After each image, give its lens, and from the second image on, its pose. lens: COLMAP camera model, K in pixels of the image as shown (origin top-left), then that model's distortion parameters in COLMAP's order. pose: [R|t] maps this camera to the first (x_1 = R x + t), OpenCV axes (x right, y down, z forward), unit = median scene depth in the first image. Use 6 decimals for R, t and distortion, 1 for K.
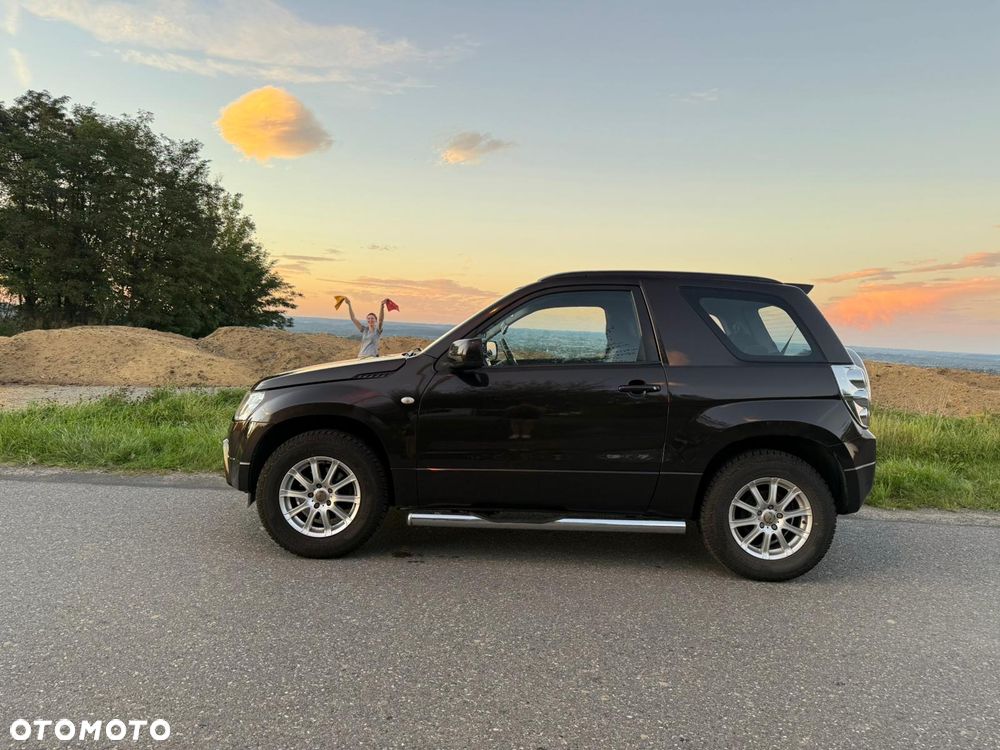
lens RADIAL K [[697.7, 0, 492.8], [0, 697.7, 375.9], [0, 0, 1]] dist [0.039063, -0.049262]
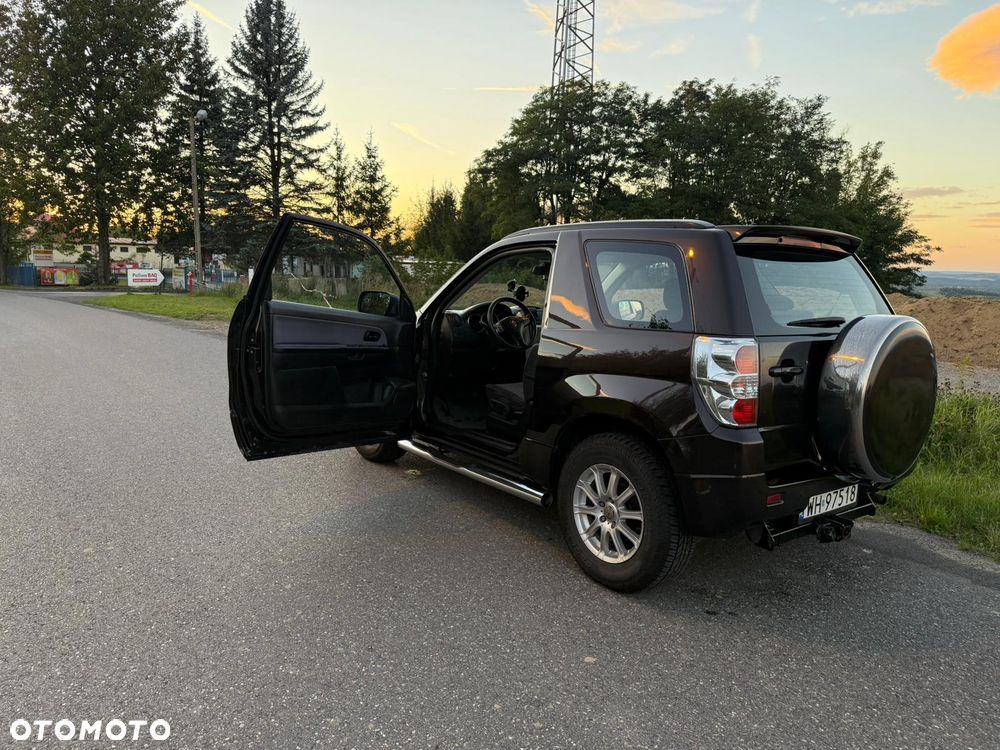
lens RADIAL K [[697.7, 0, 503.3], [0, 697.7, 368.6], [0, 0, 1]] dist [0.039063, -0.049262]
pose [[0.626227, 0.093445, -0.774020, 0.094609], [-0.056934, 0.995622, 0.074136, -0.002497], [0.777559, -0.002358, 0.628806, 0.036887]]
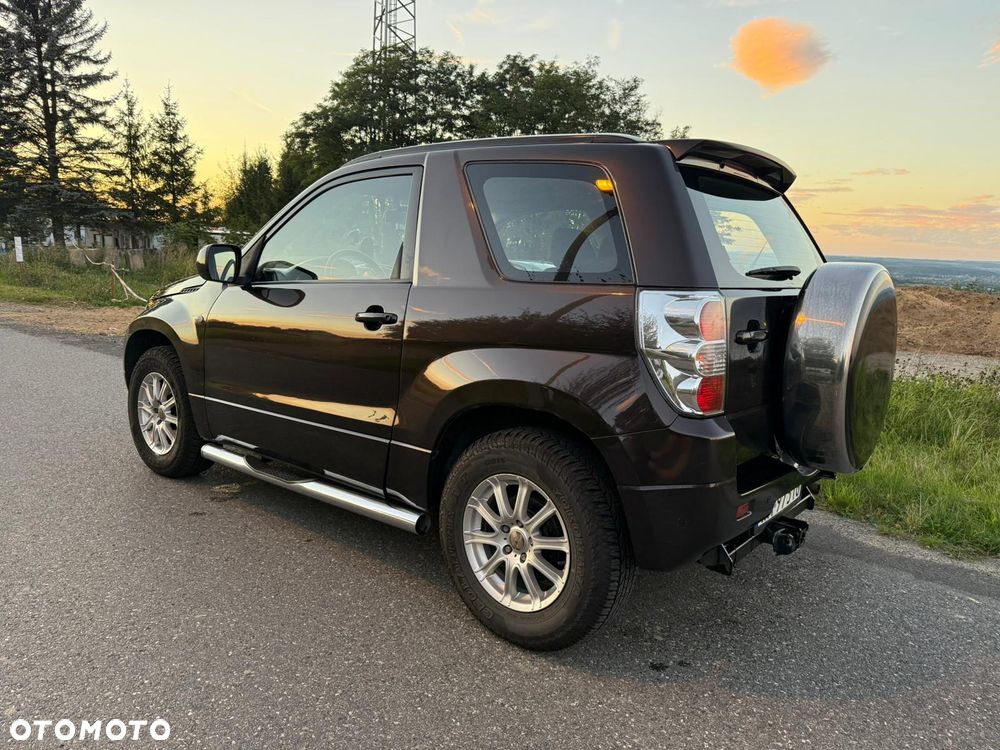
lens RADIAL K [[697.7, 0, 500.8], [0, 697.7, 370.5], [0, 0, 1]] dist [0.039063, -0.049262]
pose [[0.793740, 0.095453, -0.600721, 0.072734], [-0.047376, 0.994311, 0.095395, 0.000001], [0.606410, -0.047259, 0.793747, 0.051806]]
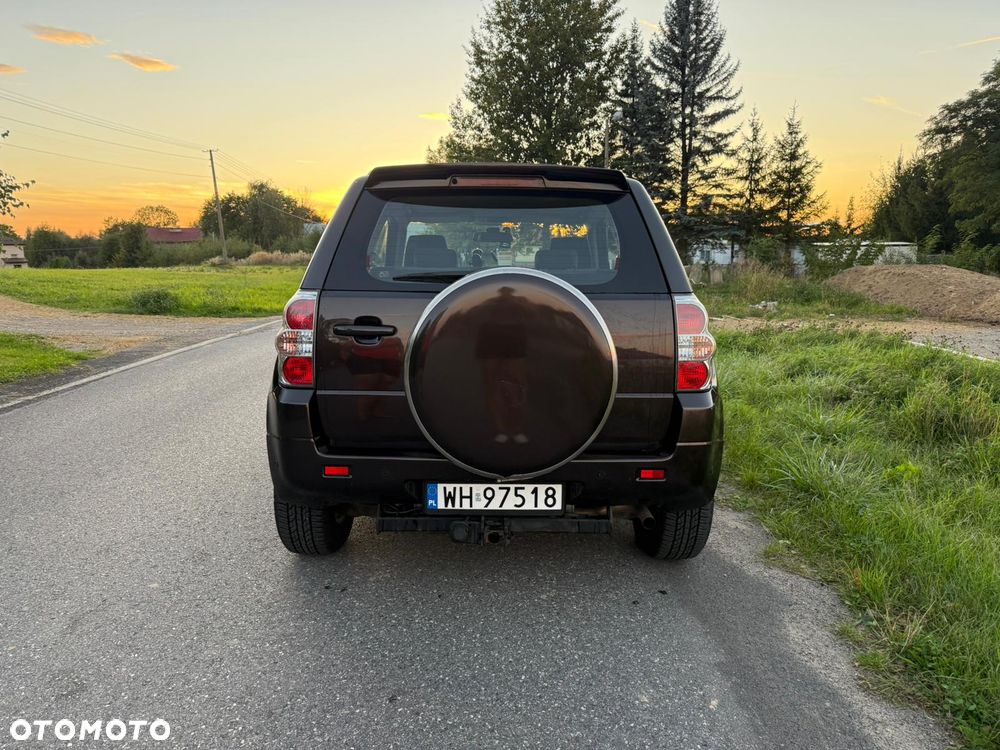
lens RADIAL K [[697.7, 0, 500.3], [0, 697.7, 372.7], [0, 0, 1]] dist [0.039063, -0.049262]
pose [[0.031267, 0.130024, -0.991018, 0.120858], [-0.055695, 0.990189, 0.128158, -0.003169], [0.997958, 0.051188, 0.038202, 0.119429]]
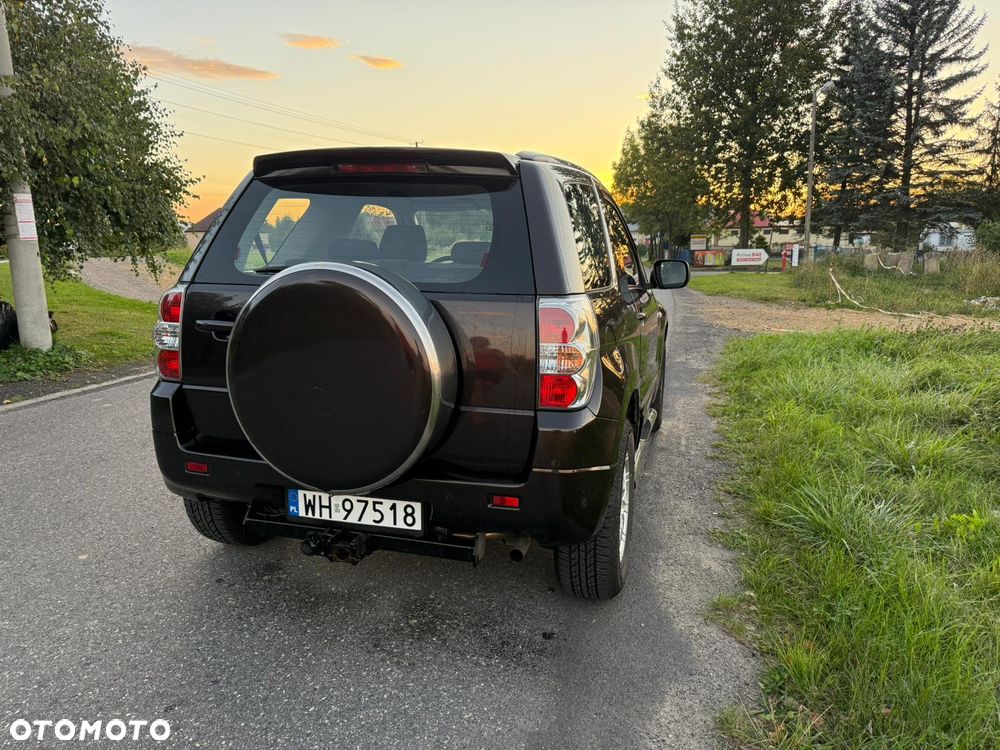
lens RADIAL K [[697.7, 0, 507.3], [0, 697.7, 375.5], [0, 0, 1]] dist [0.039063, -0.049262]
pose [[-0.243455, 0.148369, -0.958497, 0.110698], [-0.064980, 0.983515, 0.168747, -0.006071], [0.967733, 0.103366, -0.229801, 0.149222]]
